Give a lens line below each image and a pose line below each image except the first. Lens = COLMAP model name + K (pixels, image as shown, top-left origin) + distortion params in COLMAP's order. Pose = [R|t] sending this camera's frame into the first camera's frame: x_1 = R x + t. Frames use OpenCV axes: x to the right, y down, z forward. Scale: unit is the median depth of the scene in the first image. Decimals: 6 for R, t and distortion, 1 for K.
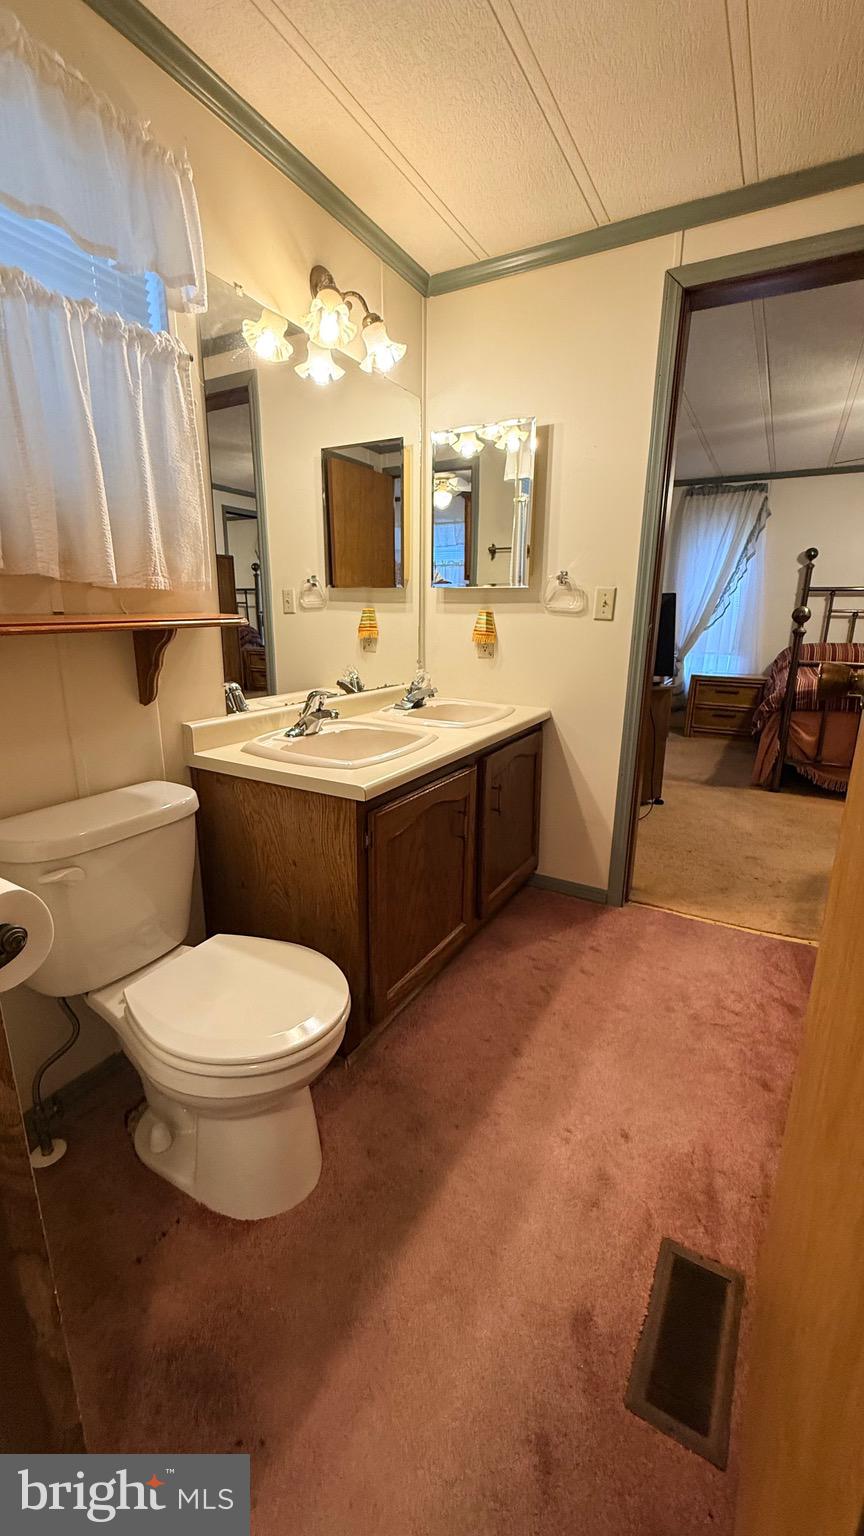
lens RADIAL K [[611.5, 0, 432.8], [0, 611.5, 766.7], [0, 0, 1]] dist [0.001214, -0.000154]
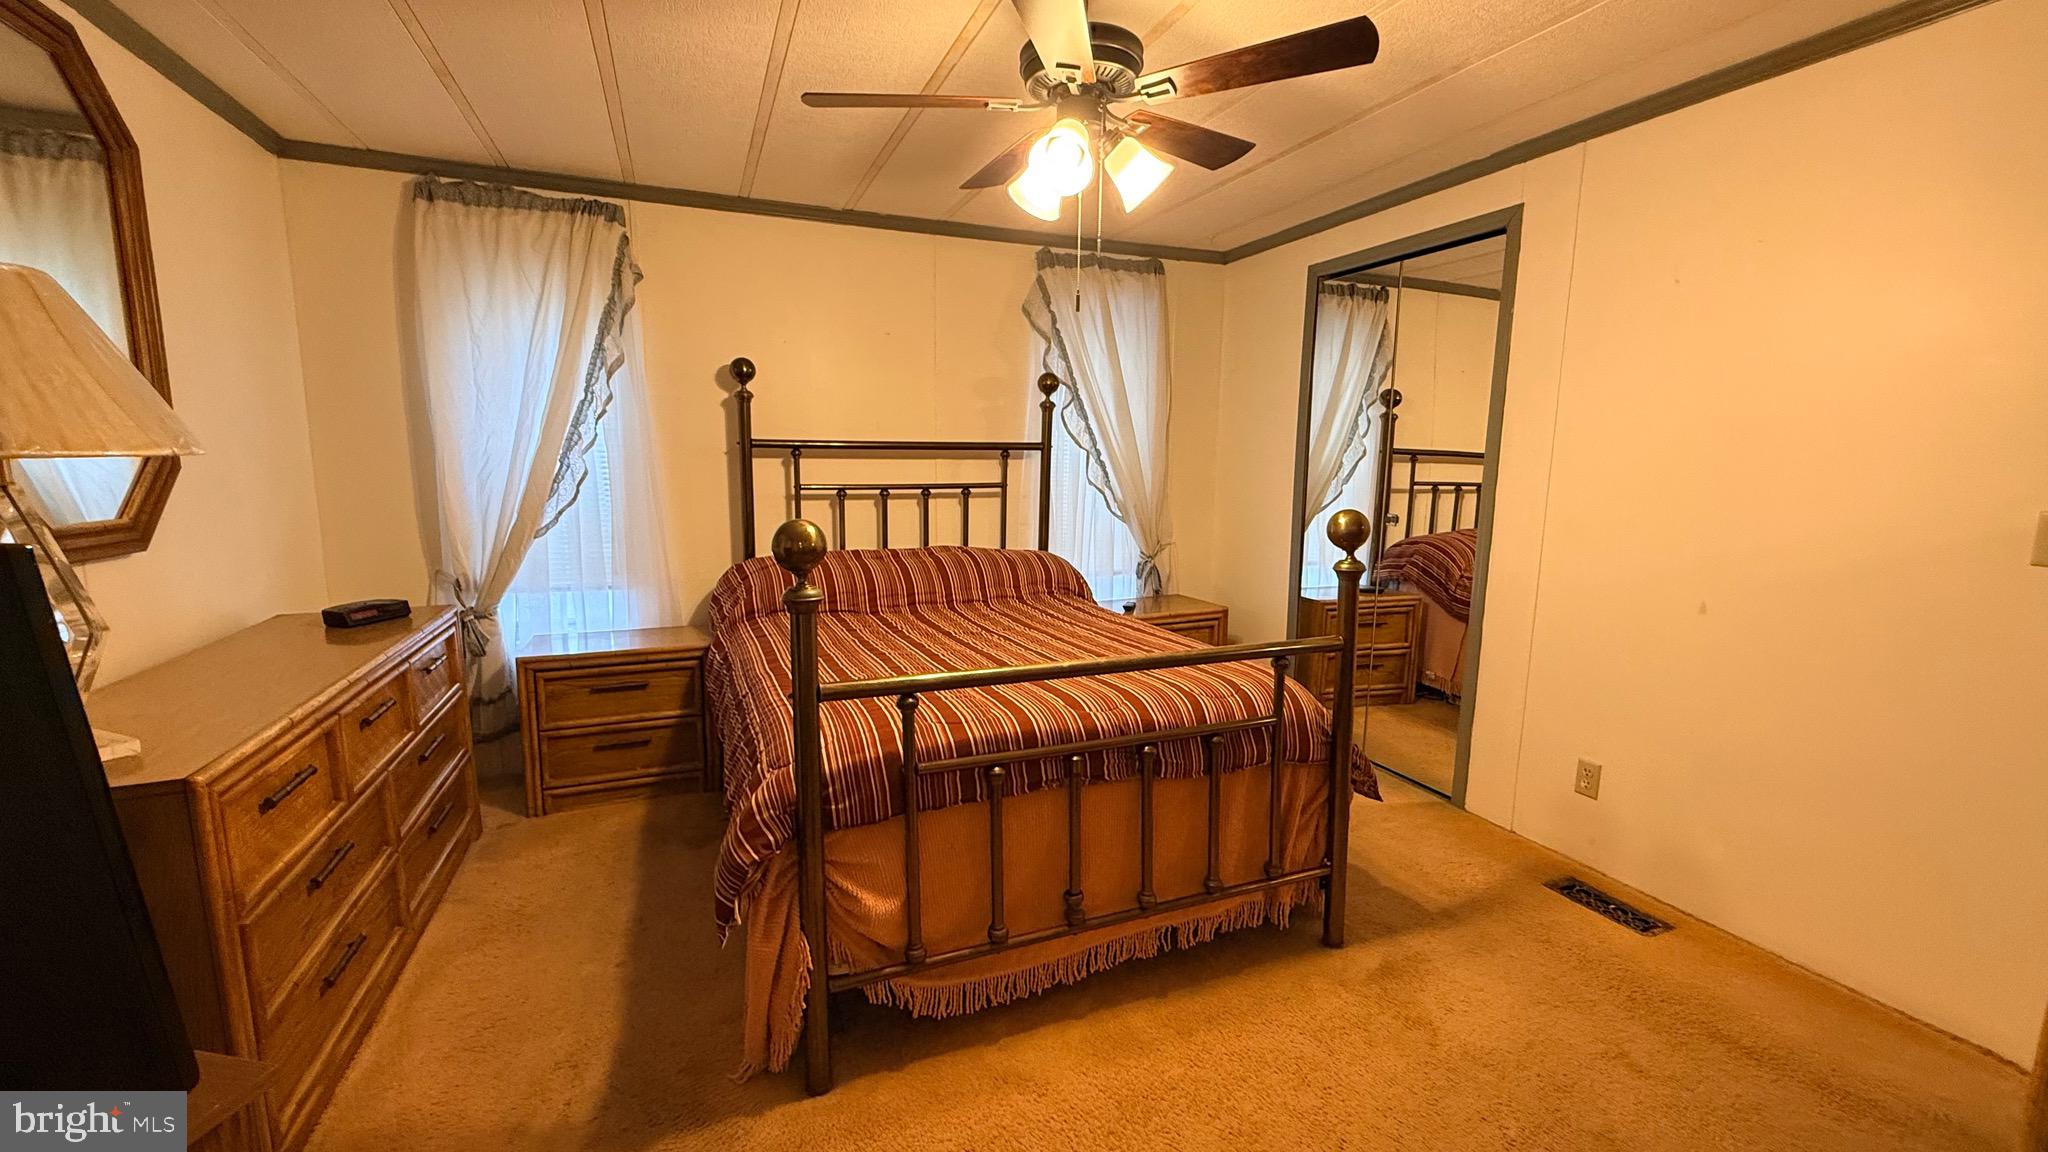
lens RADIAL K [[815.3, 0, 1020.7], [0, 815.3, 570.9], [0, 0, 1]] dist [0.001214, -0.000154]
pose [[0.623107, -0.114278, 0.773743, 0.241882], [0.193005, 0.981141, -0.010519, -0.144338], [-0.757949, 0.155891, 0.633413, 0.452218]]
